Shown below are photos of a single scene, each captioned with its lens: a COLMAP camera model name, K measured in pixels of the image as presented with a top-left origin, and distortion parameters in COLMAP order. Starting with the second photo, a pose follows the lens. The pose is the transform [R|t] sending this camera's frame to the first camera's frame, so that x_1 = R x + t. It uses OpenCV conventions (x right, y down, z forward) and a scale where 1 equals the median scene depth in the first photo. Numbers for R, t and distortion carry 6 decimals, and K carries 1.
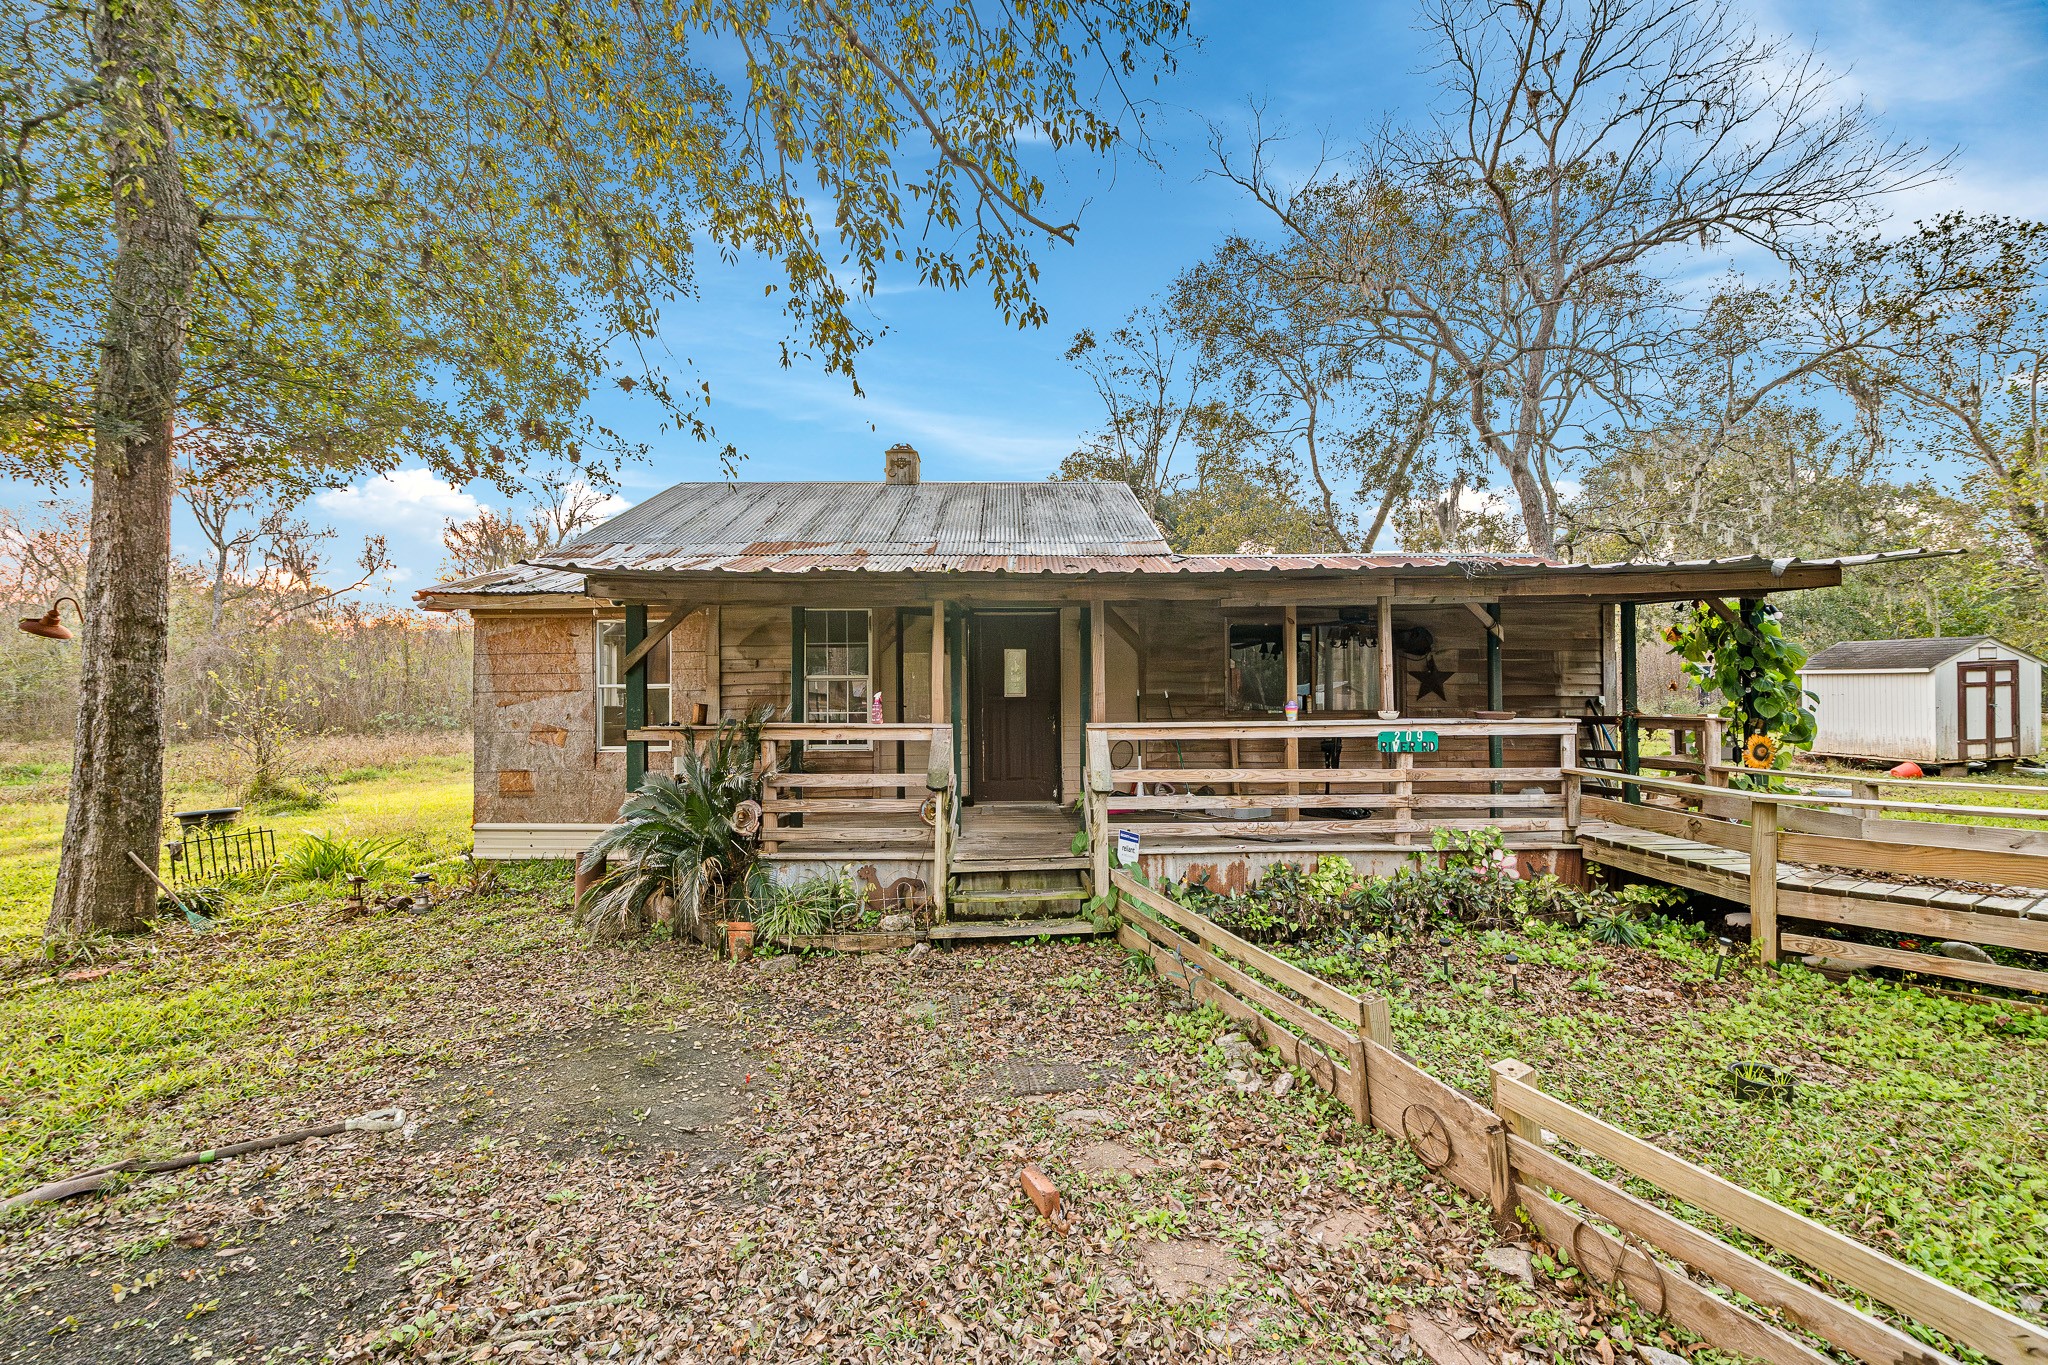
lens RADIAL K [[759.0, 0, 1024.0], [0, 759.0, 682.5], [0, 0, 1]] dist [0.002575, 0.000132]
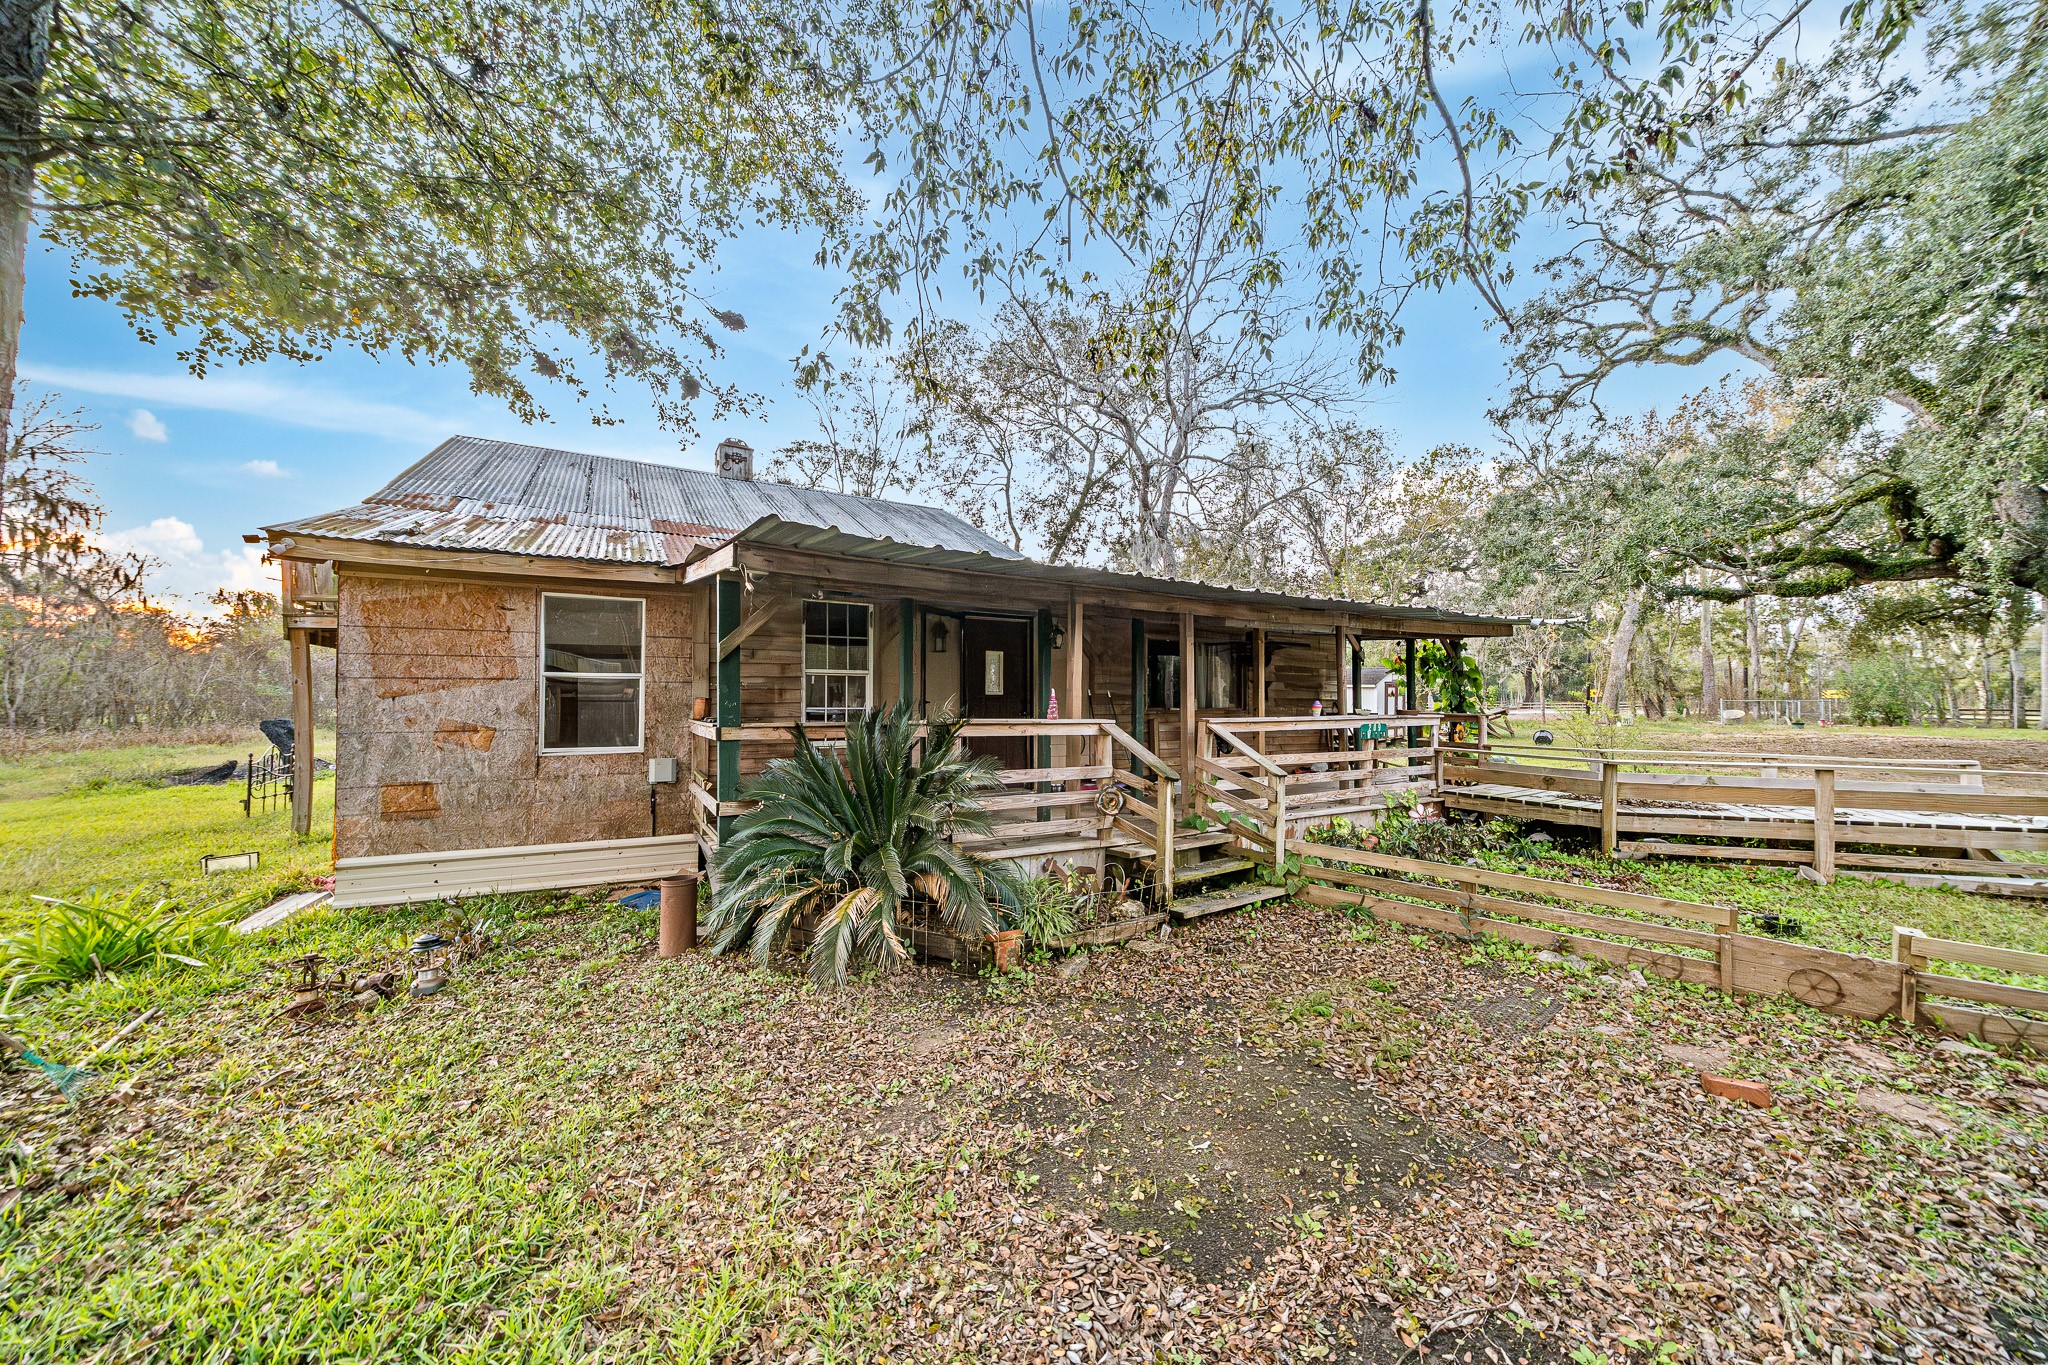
lens RADIAL K [[642.8, 0, 1024.0], [0, 642.8, 682.5], [0, 0, 1]] dist [0.000306, 0.000002]
pose [[0.894416, 0.022233, 0.446682, -0.411797], [-0.021169, 0.999749, -0.007373, 0.008191], [-0.446734, -0.002862, 0.894662, 0.160423]]
